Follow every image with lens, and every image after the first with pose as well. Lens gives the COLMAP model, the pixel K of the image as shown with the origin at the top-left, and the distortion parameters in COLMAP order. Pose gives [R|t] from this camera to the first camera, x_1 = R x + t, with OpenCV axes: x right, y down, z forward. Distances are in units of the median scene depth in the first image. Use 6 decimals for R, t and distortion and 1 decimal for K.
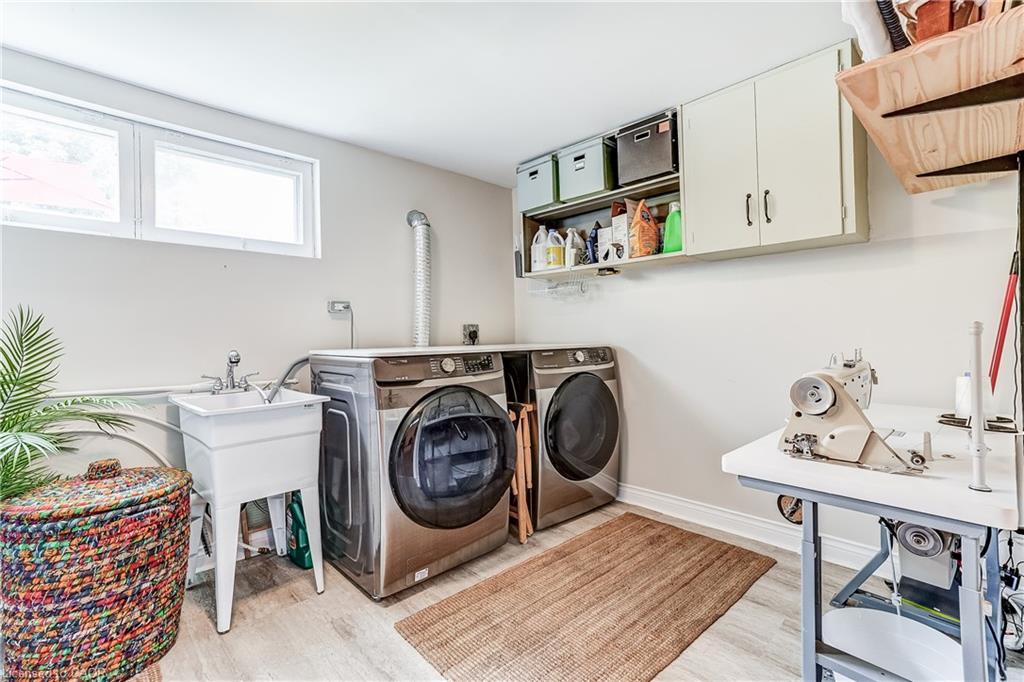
lens RADIAL K [[476.5, 0, 514.8], [0, 476.5, 331.6], [0, 0, 1]] dist [-0.022229, -0.000261]
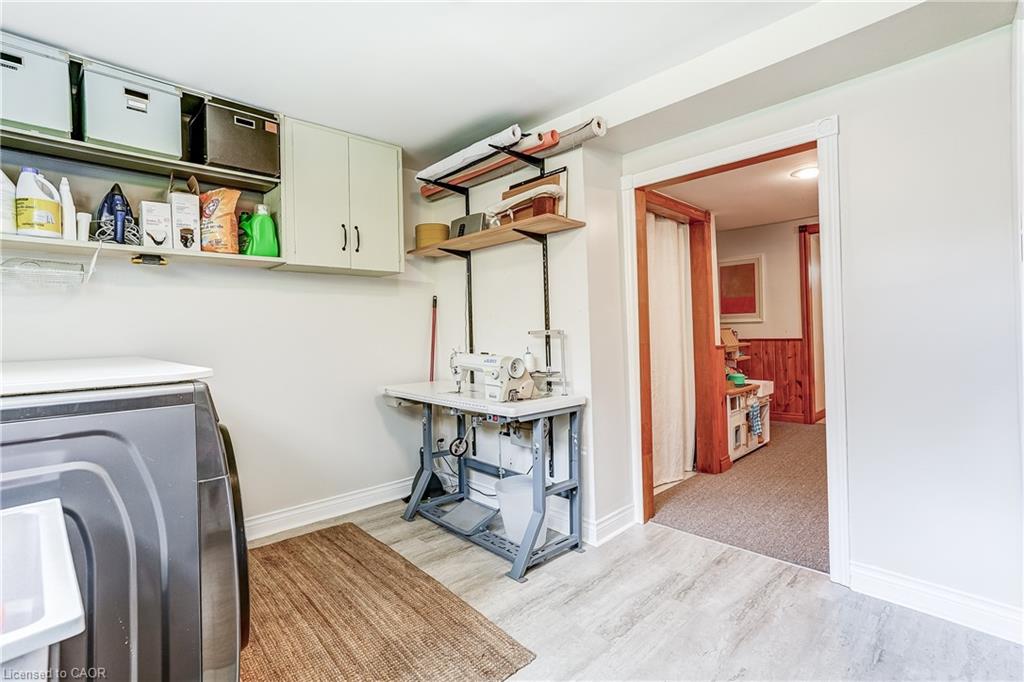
lens RADIAL K [[476.5, 0, 514.8], [0, 476.5, 331.6], [0, 0, 1]] dist [-0.022229, -0.000261]
pose [[-0.020369, 0.020019, 0.999592, -0.628172], [0.020054, 0.999607, -0.019611, 0.013504], [-0.999591, 0.019647, -0.020762, 0.513237]]
